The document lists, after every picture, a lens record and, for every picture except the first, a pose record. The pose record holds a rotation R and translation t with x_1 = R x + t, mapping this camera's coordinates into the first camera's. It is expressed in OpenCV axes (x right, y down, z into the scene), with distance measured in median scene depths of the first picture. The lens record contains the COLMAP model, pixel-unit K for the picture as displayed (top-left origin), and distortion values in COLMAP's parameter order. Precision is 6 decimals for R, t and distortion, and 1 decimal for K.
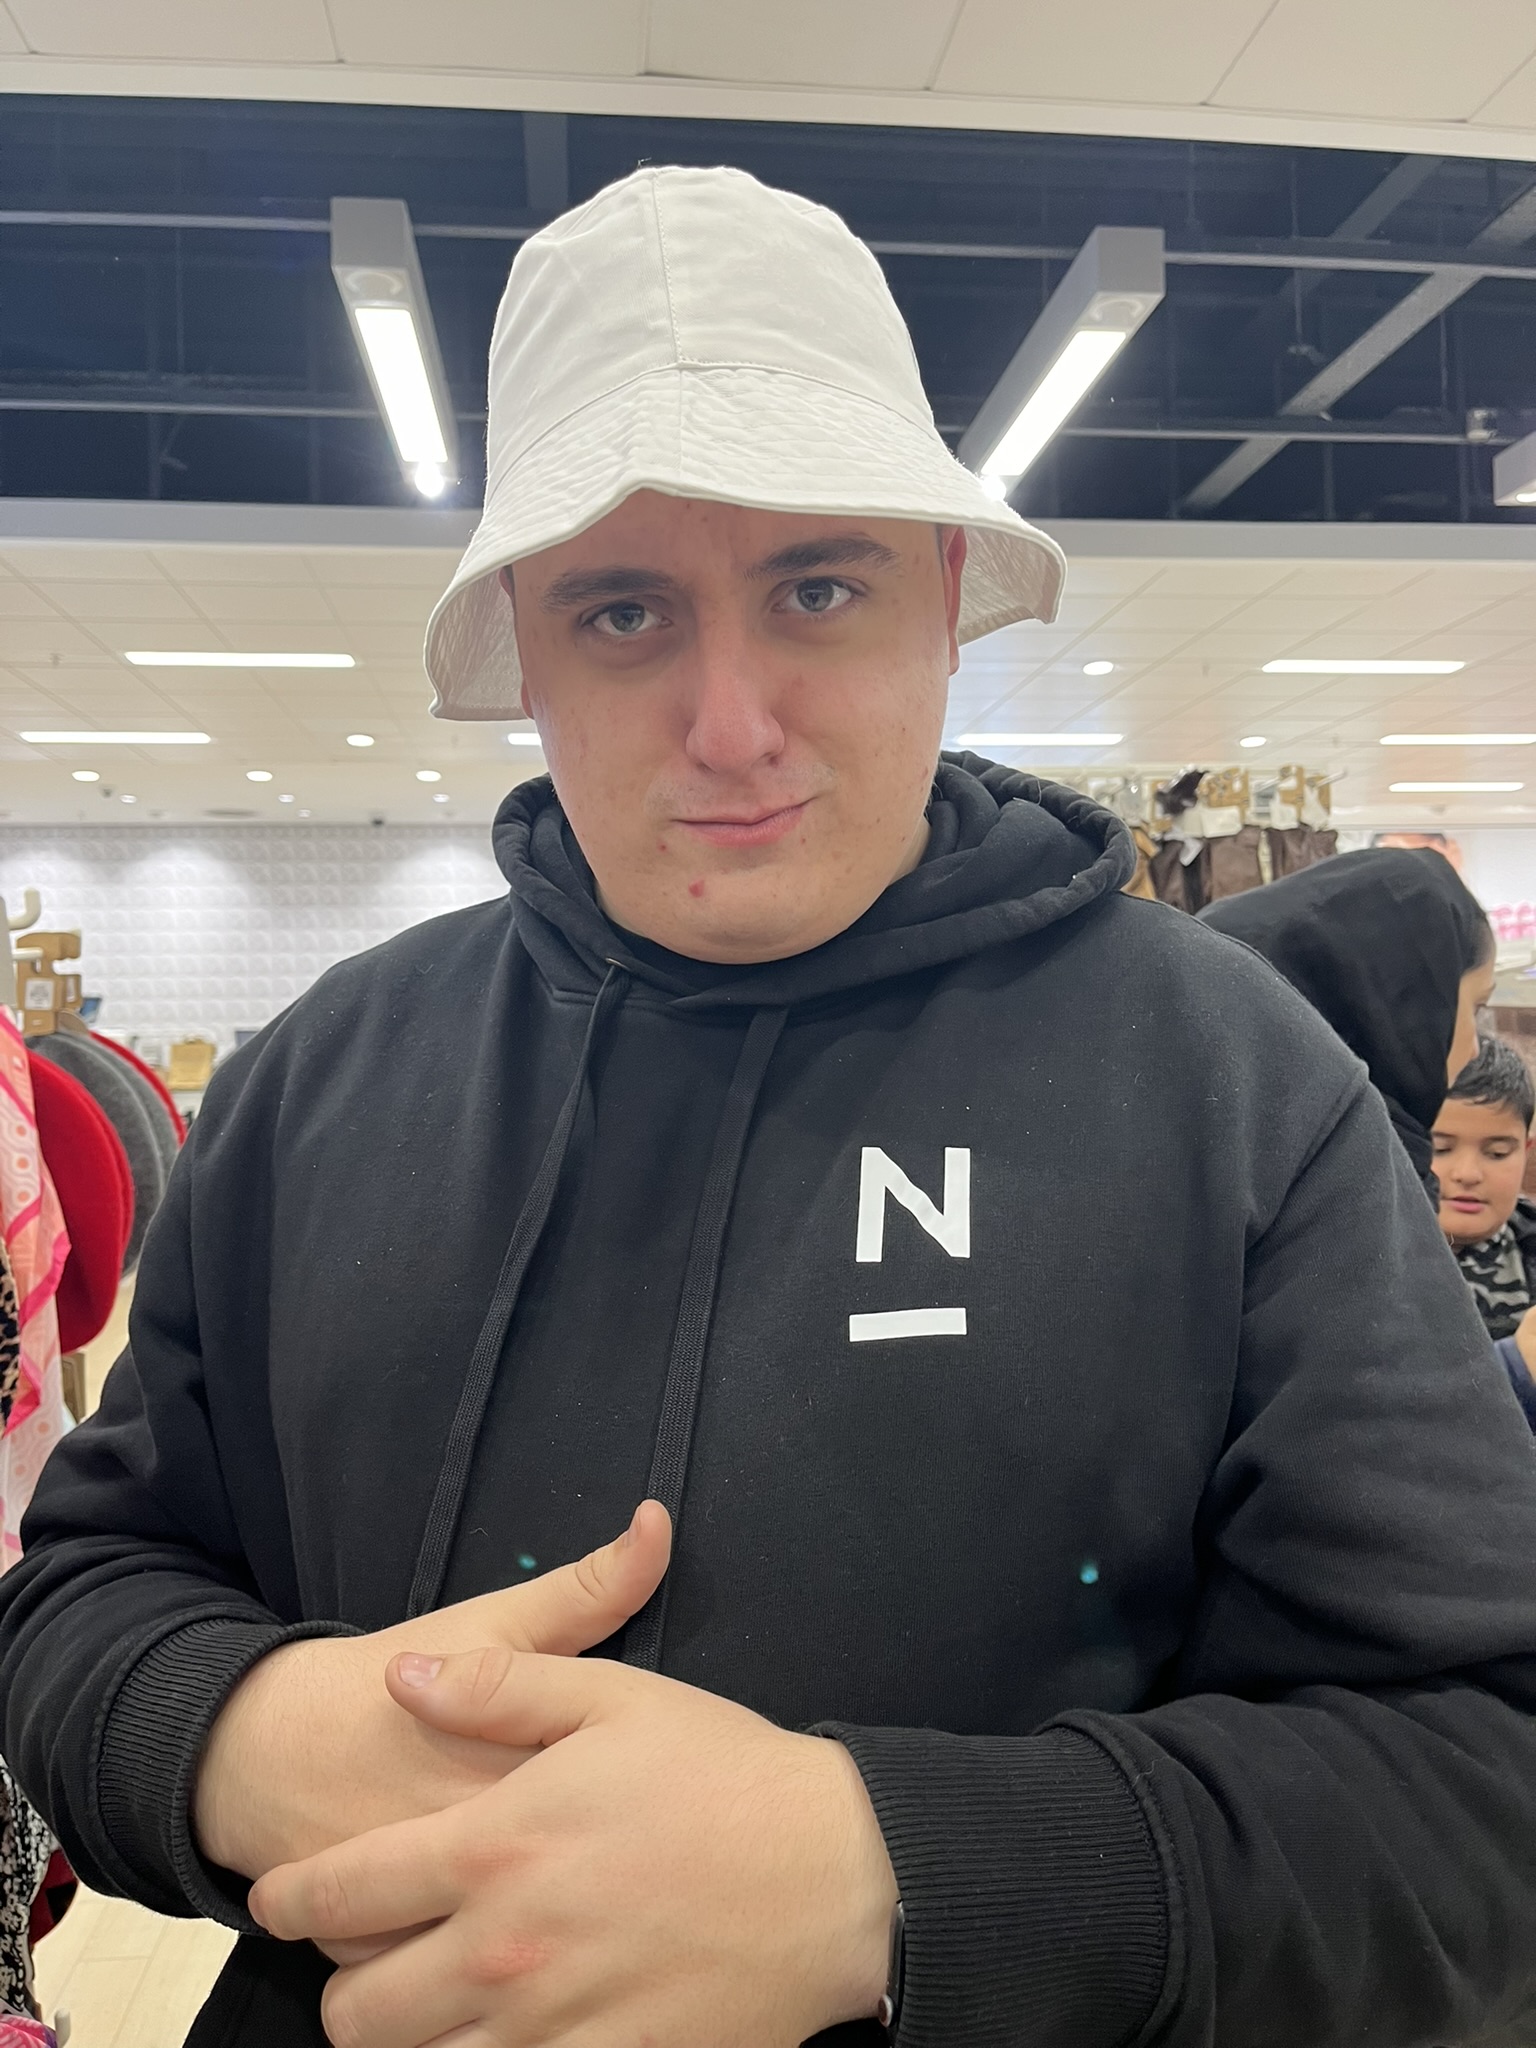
lens RADIAL K [[1542.2, 0, 765.5], [0, 1542.2, 1023.8], [0, 0, 1]] dist [0.053092, -0.071326]
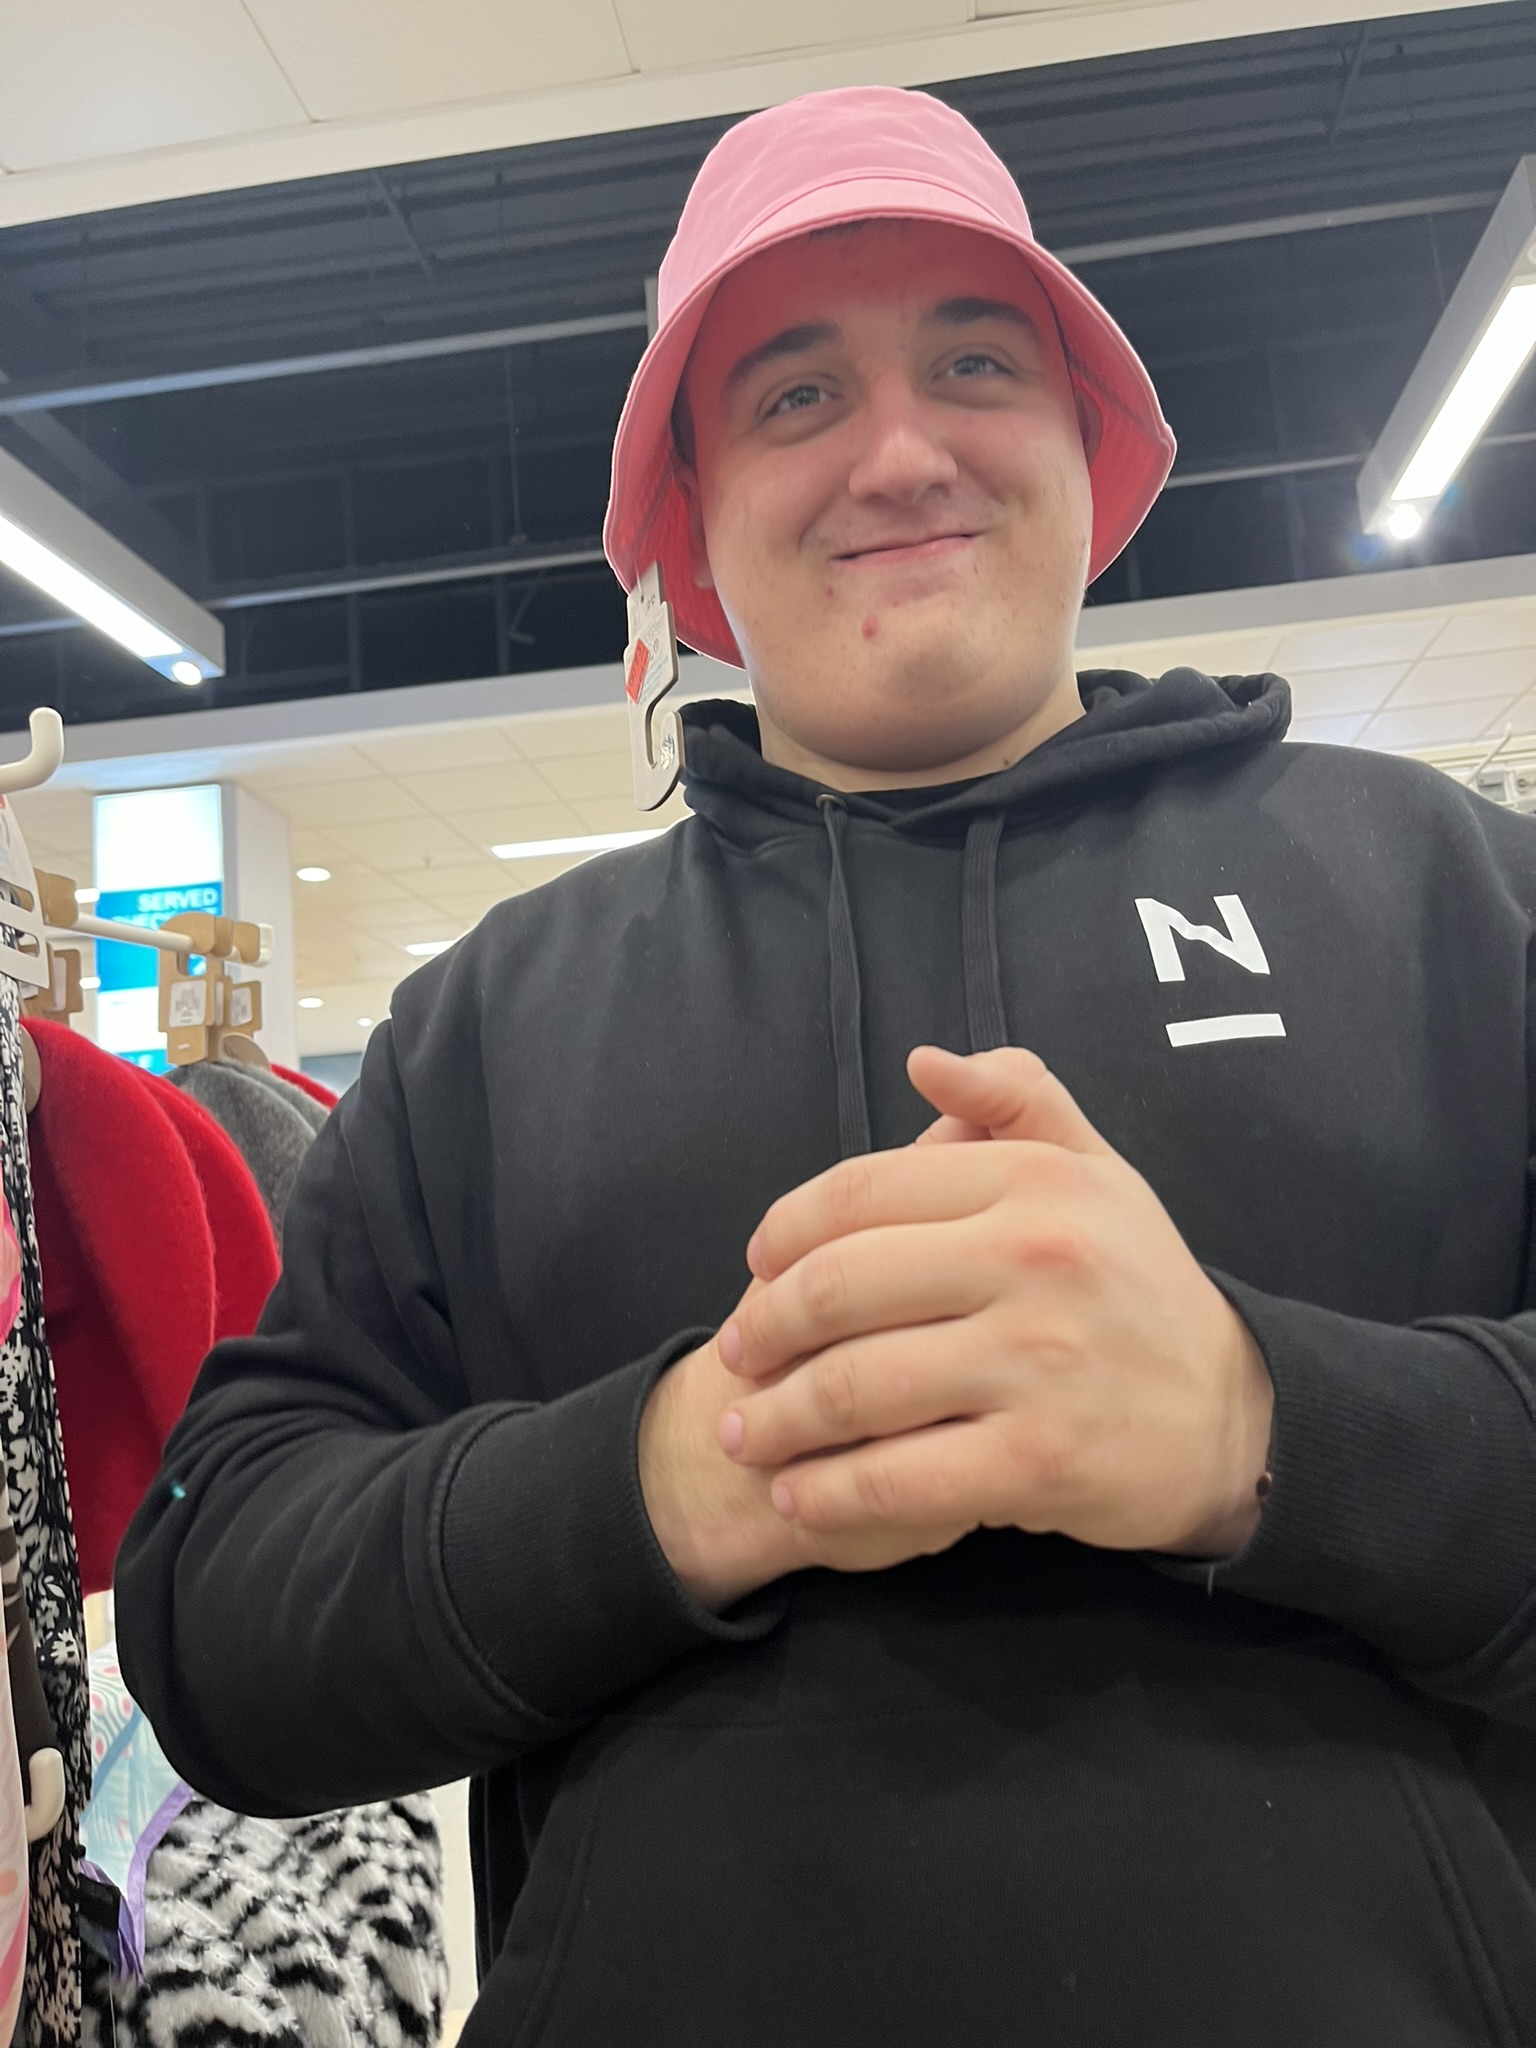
lens RADIAL K [[1533.5, 0, 768.0], [0, 1533.5, 1024.0], [0, 0, 1]] dist [0.061223, -0.090952]
pose [[0.968623, -0.093651, -0.230215, -0.031577], [0.064052, 0.989064, -0.132856, 0.030919], [0.240140, 0.113942, 0.964028, 0.155436]]
